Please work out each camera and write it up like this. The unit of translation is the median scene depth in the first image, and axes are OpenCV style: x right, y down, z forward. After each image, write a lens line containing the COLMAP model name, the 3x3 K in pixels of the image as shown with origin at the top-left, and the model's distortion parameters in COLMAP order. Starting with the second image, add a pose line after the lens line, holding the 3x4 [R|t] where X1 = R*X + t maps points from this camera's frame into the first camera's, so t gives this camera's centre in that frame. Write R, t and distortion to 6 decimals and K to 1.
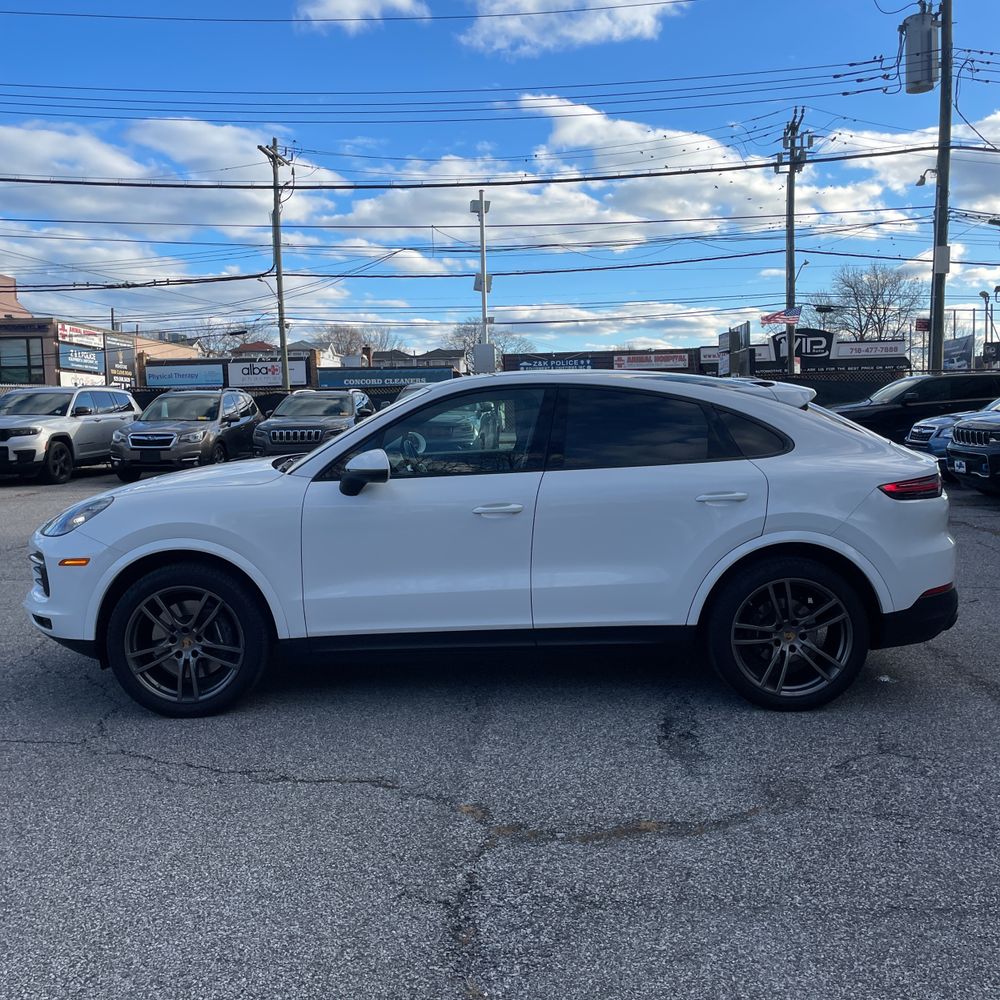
lens RADIAL K [[994.7, 0, 505.6], [0, 994.7, 506.6], [0, 0, 1]] dist [0.090722, -0.121315]
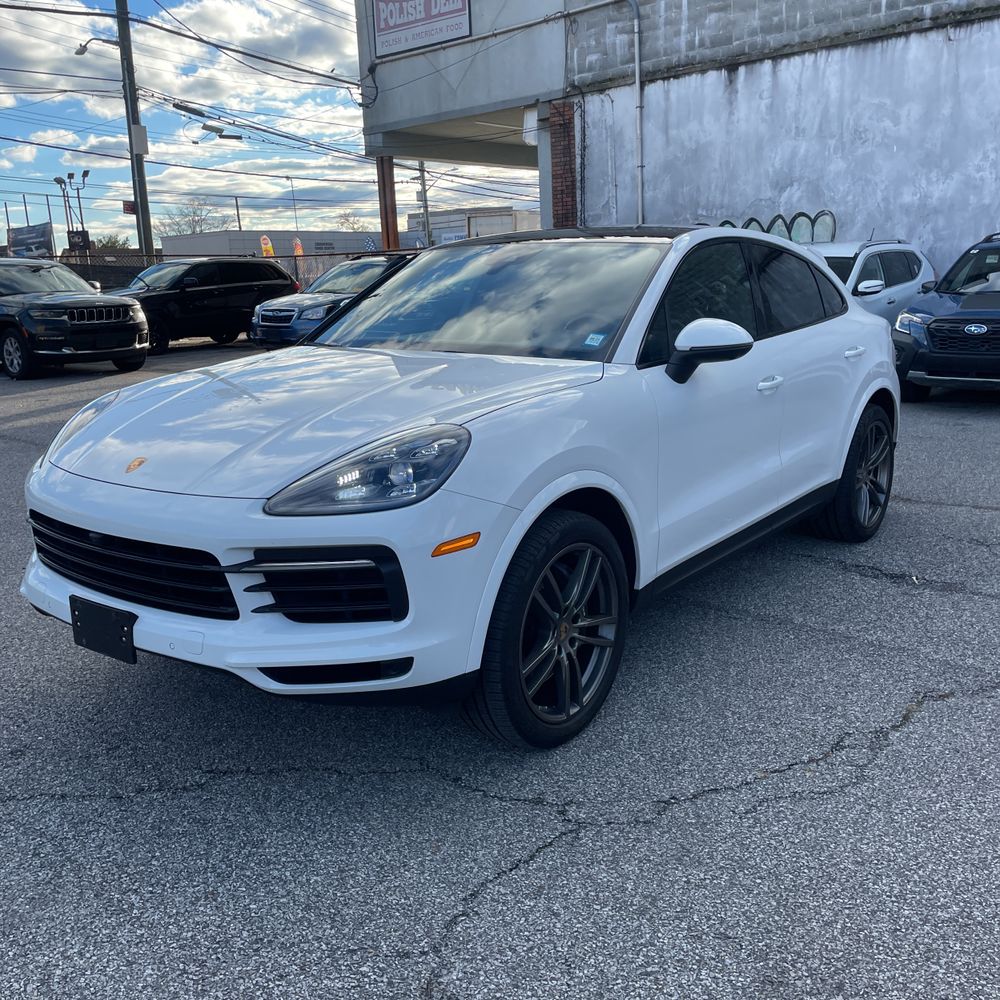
lens RADIAL K [[979.5, 0, 500.0], [0, 979.5, 500.0], [0, 0, 1]] dist [0.087566, -0.116288]
pose [[0.614913, -0.177468, 0.768367, -0.186797], [0.108149, 0.984121, 0.140750, -0.009893], [-0.781144, -0.003451, 0.624341, 0.143572]]
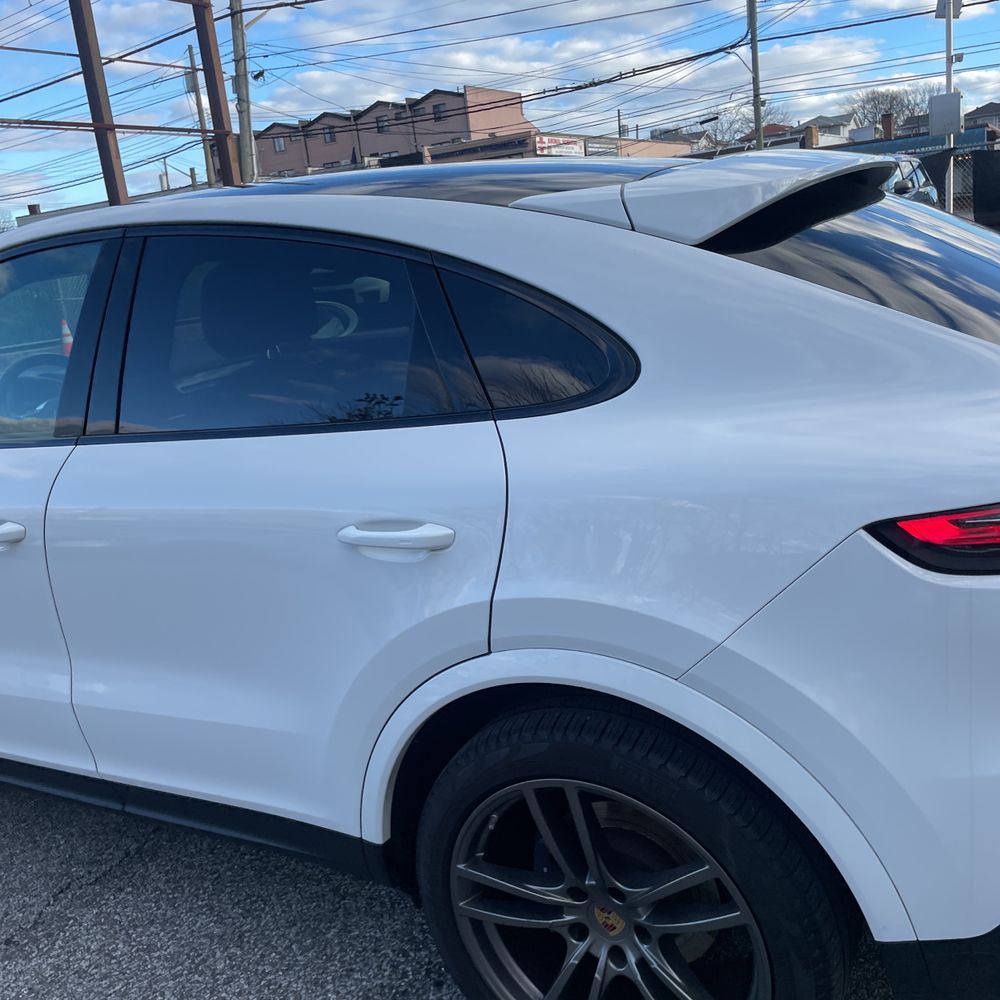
lens RADIAL K [[1022.2, 0, 500.0], [0, 1022.2, 500.0], [0, 0, 1]] dist [0.094517, -0.117568]
pose [[0.869343, 0.048791, -0.491795, 0.095815], [0.042332, 0.984106, 0.172462, -0.018611], [0.492393, -0.170748, 0.853460, 0.158484]]
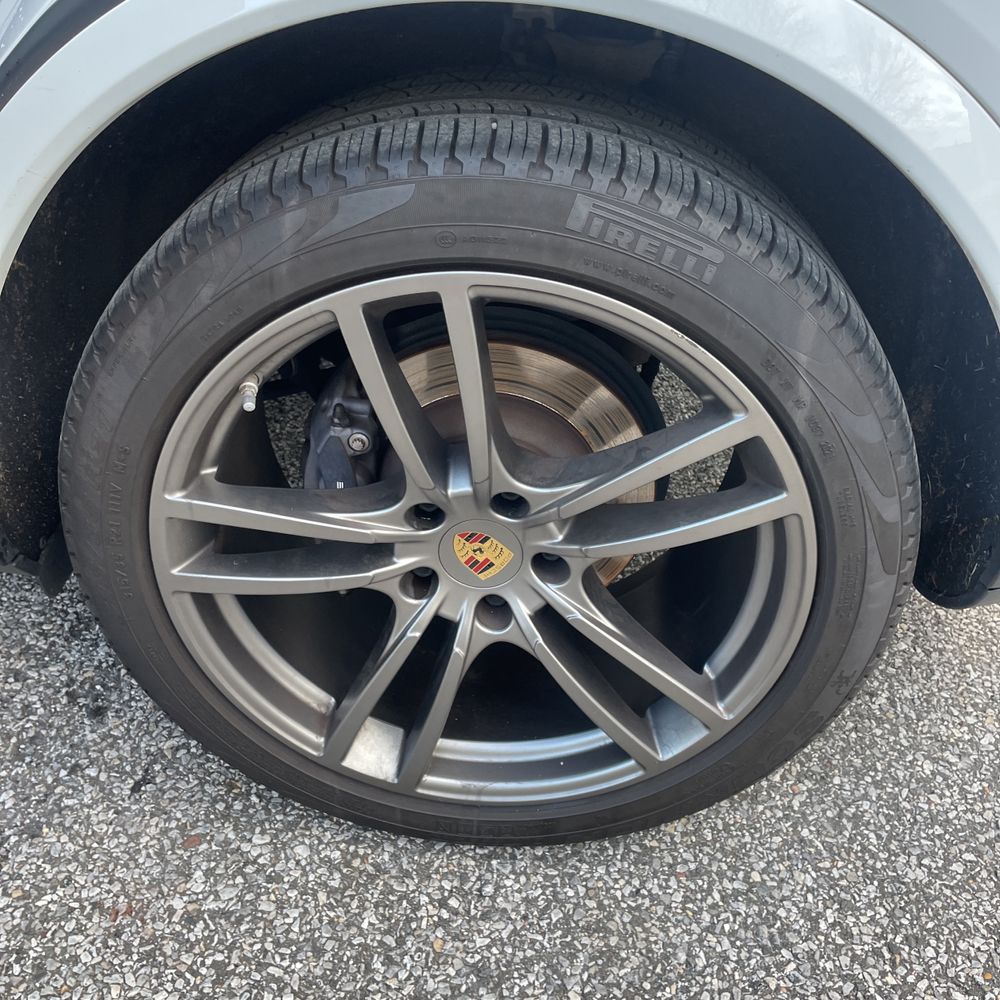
lens RADIAL K [[1031.1, 0, 500.0], [0, 1031.1, 500.0], [0, 0, 1]] dist [0.029438, -0.008399]
pose [[0.996310, 0.079811, -0.031567, 0.066341], [-0.055928, 0.882713, 0.466572, 0.006376], [0.065102, -0.463085, 0.883920, 0.189710]]
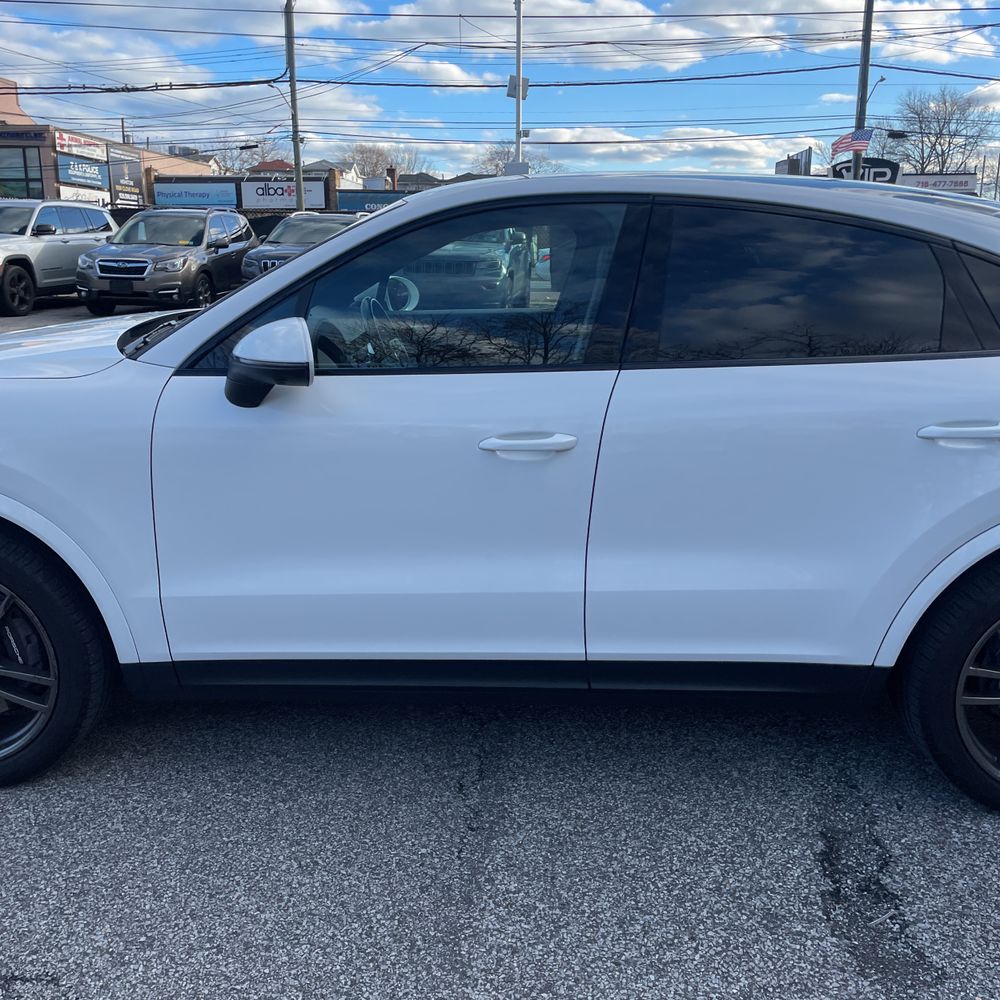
lens RADIAL K [[1002.9, 0, 505.3], [0, 1002.9, 496.2], [0, 0, 1]] dist [0.095600, -0.119461]
pose [[0.999185, 0.032169, -0.024384, -0.001279], [-0.028156, 0.988277, 0.150051, -0.010701], [0.028925, -0.149242, 0.988378, 0.106924]]
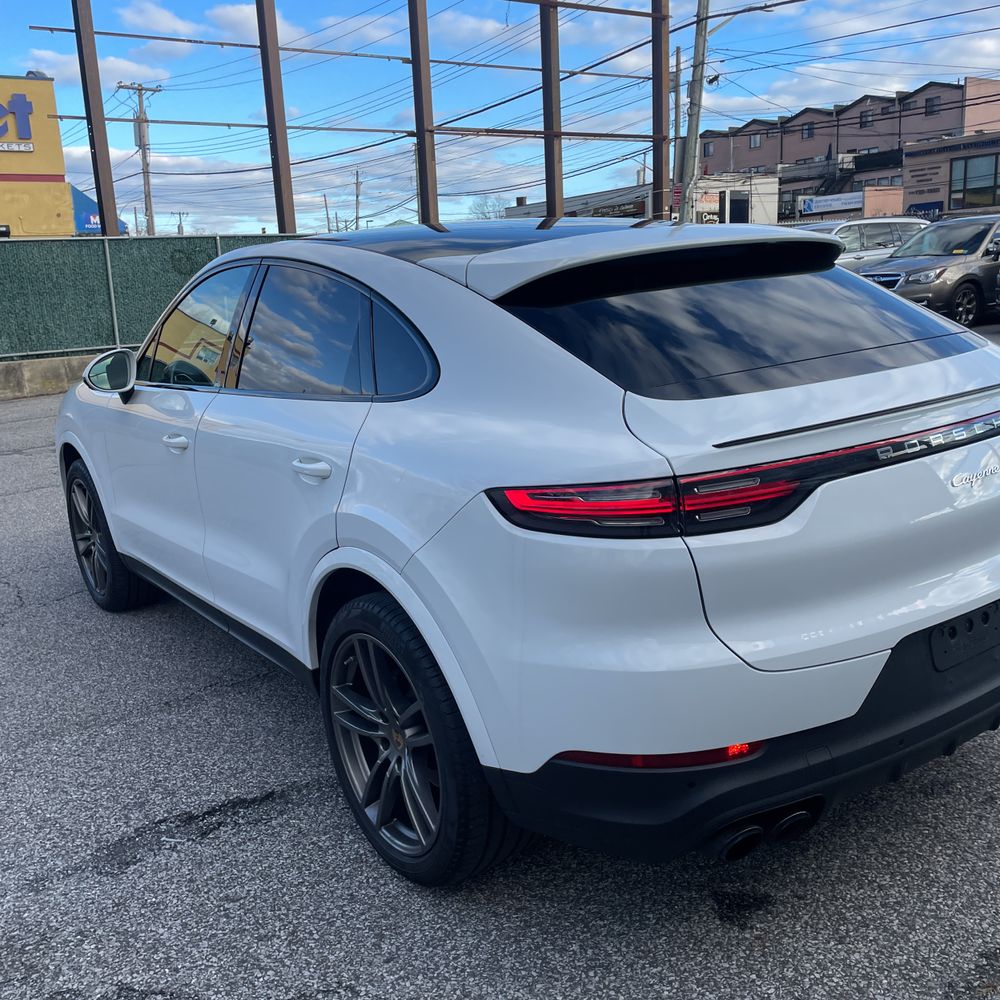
lens RADIAL K [[1022.3, 0, 484.7], [0, 1022.3, 493.8], [0, 0, 1]] dist [0.096829, -0.130685]
pose [[0.572159, 0.160993, -0.804186, 0.165616], [-0.036860, 0.984601, 0.170886, -0.021705], [0.819314, -0.068132, 0.569282, 0.167294]]
